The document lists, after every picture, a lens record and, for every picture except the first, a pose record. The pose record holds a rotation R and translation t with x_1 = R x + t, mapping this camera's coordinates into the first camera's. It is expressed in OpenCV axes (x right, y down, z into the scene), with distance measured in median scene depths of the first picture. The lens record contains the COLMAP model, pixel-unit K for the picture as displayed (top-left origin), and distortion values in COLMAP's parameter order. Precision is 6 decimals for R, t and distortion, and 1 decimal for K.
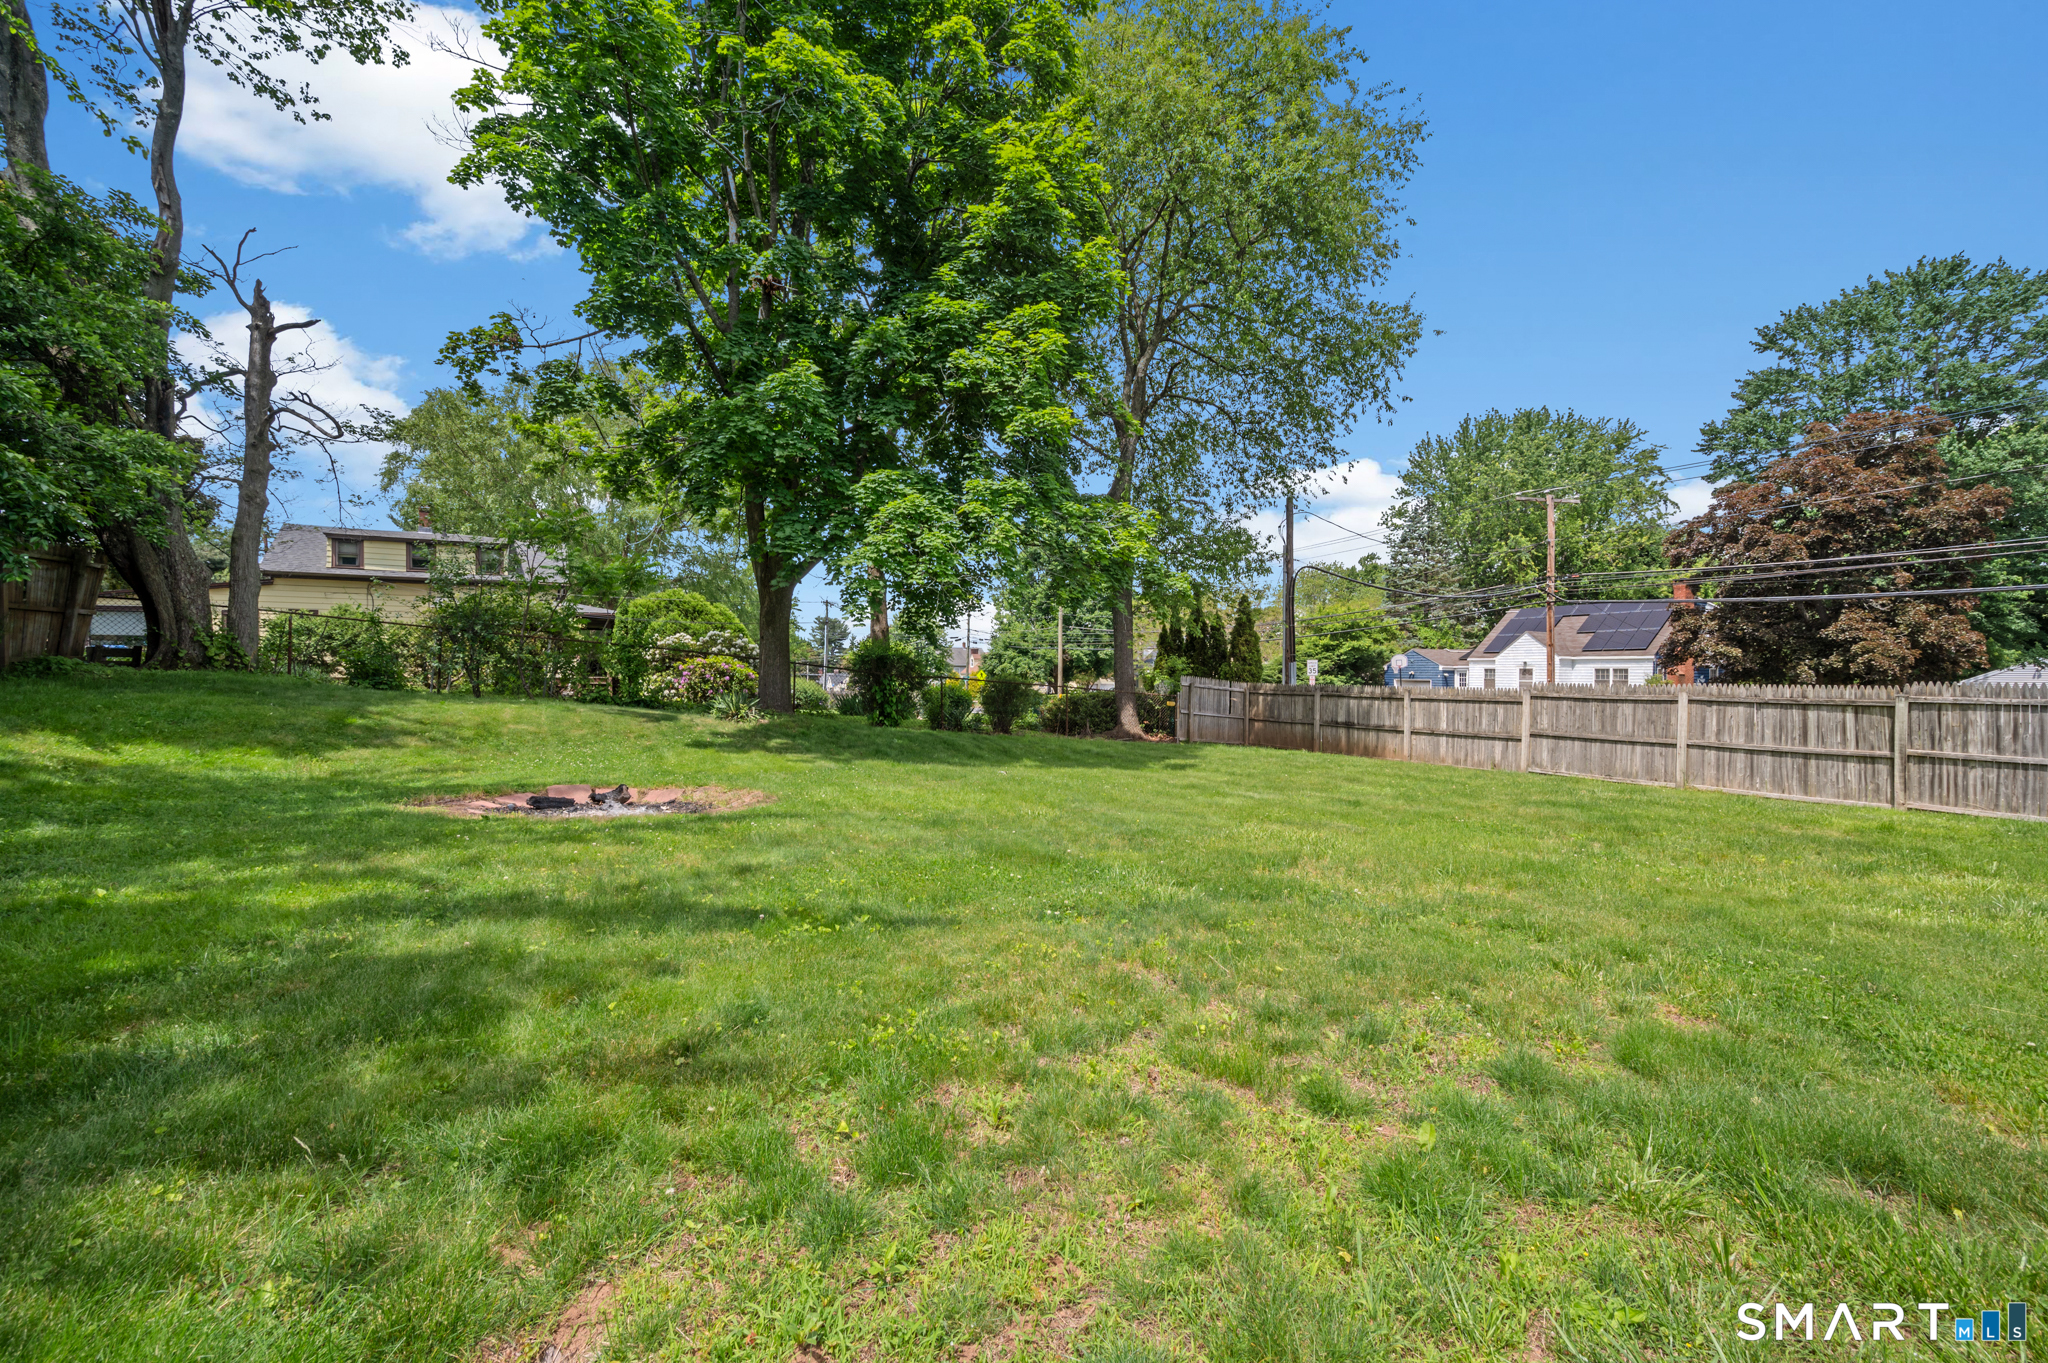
lens RADIAL K [[815.3, 0, 1022.5], [0, 815.3, 677.6], [0, 0, 1]] dist [0.000579, 0.000429]
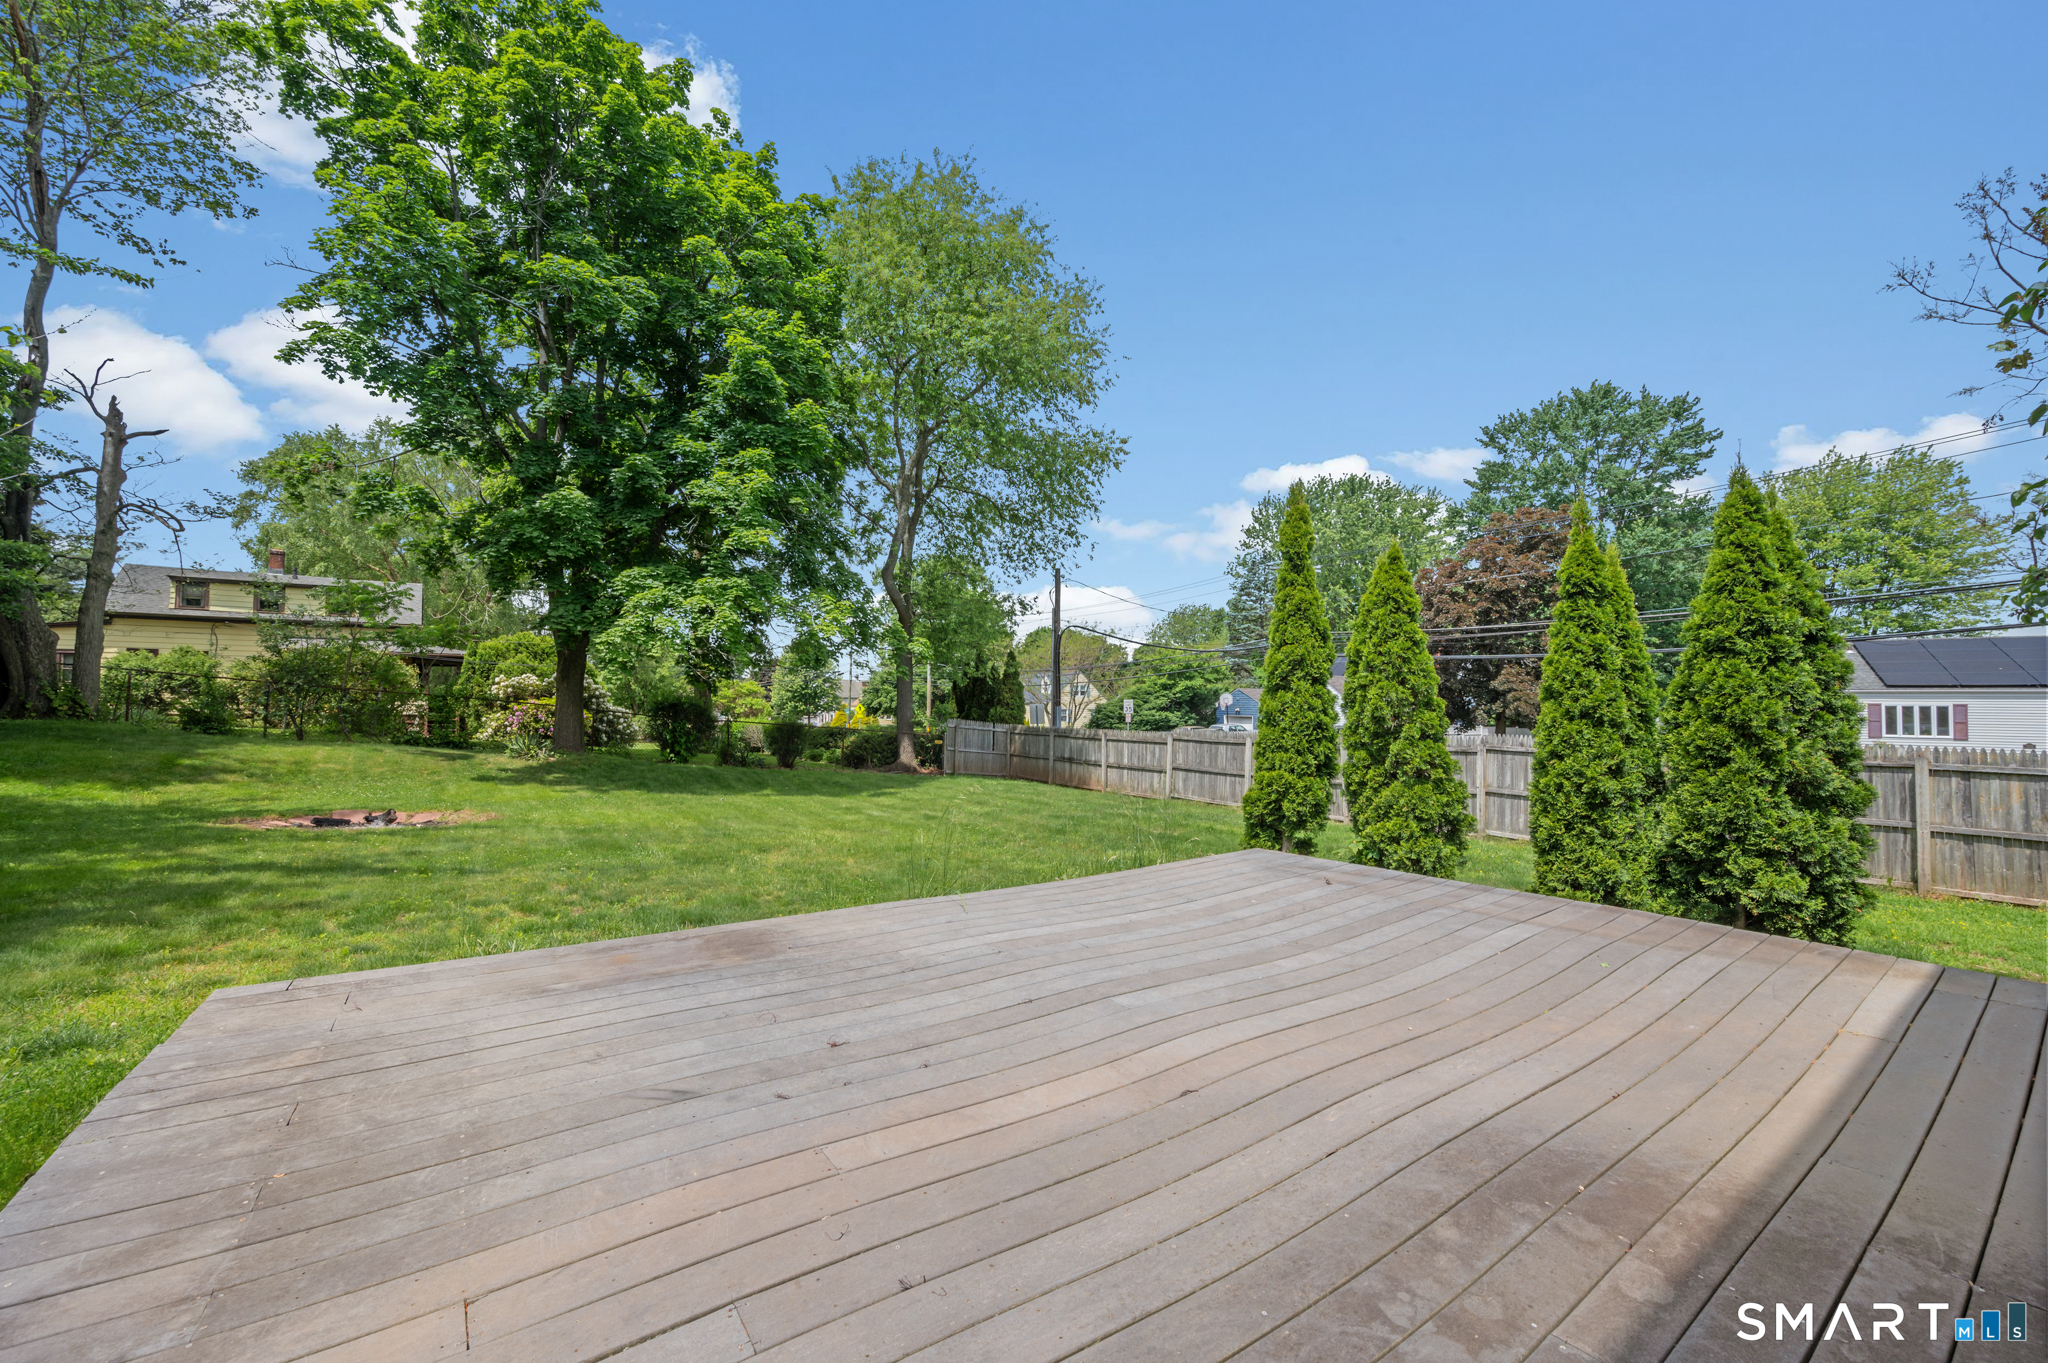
lens RADIAL K [[815.3, 0, 1022.5], [0, 815.3, 677.6], [0, 0, 1]] dist [0.000579, 0.000429]
pose [[0.994856, 0.008790, 0.100918, 0.219047], [-0.005157, 0.999331, -0.036207, -0.023709], [-0.101169, 0.035500, 0.994236, -0.249122]]
